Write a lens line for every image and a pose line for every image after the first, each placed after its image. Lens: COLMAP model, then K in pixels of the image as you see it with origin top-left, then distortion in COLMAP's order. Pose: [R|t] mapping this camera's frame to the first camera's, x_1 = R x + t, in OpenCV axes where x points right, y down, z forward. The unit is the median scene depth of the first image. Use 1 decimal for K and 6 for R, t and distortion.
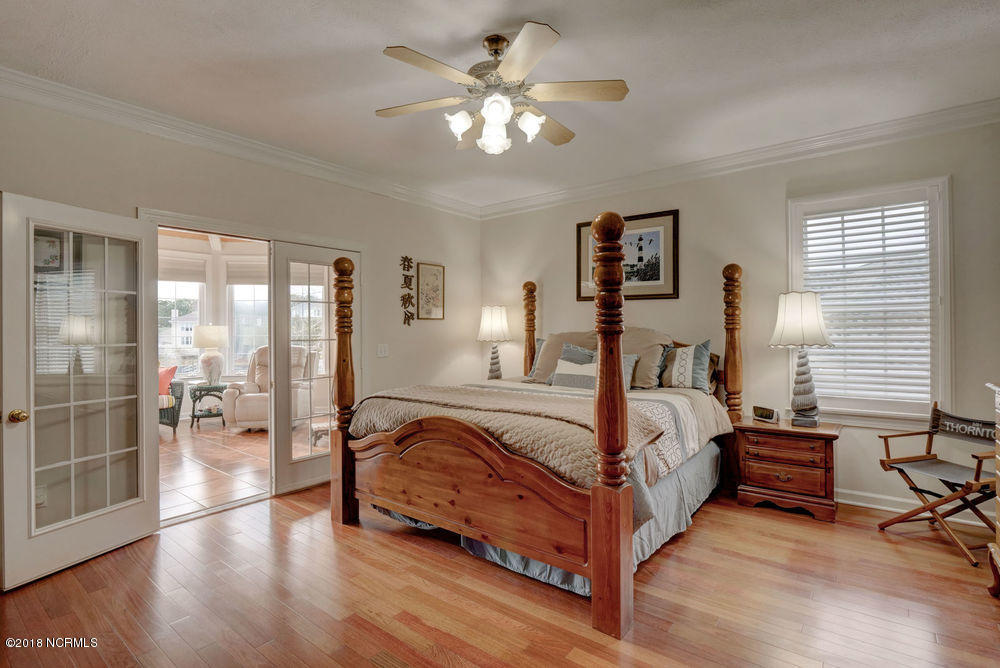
lens RADIAL K [[484.5, 0, 493.2], [0, 484.5, 330.4], [0, 0, 1]] dist [-0.008908, -0.000446]
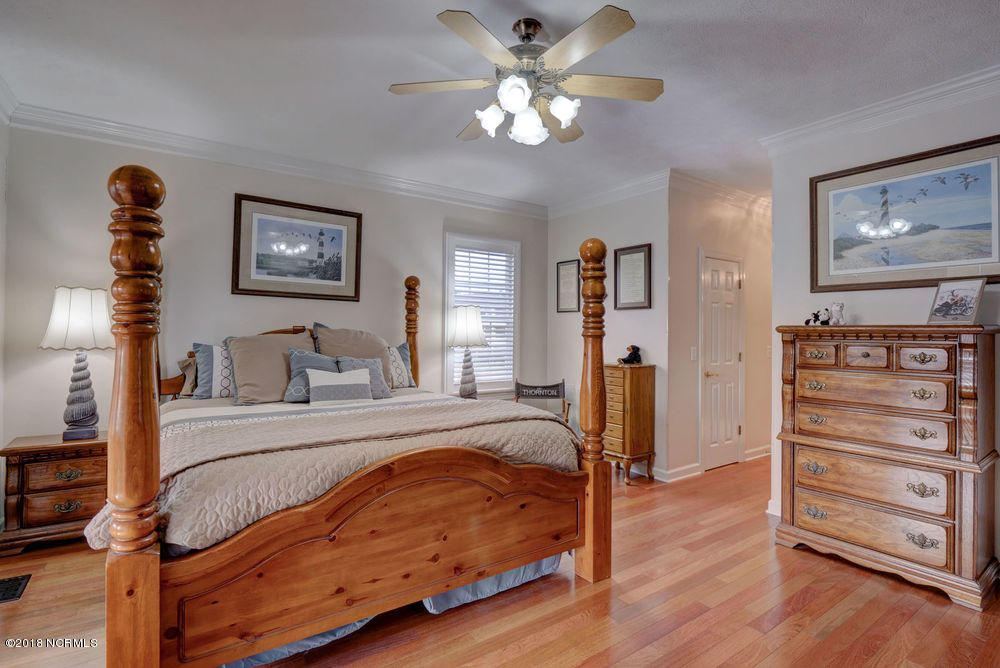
lens RADIAL K [[484.5, 0, 494.9], [0, 484.5, 332.4], [0, 0, 1]] dist [-0.008908, -0.000446]
pose [[0.290548, 0.009941, 0.956809, -0.621445], [-0.009344, 0.999928, -0.007552, 0.003627], [-0.956815, -0.006746, 0.290620, 0.541554]]
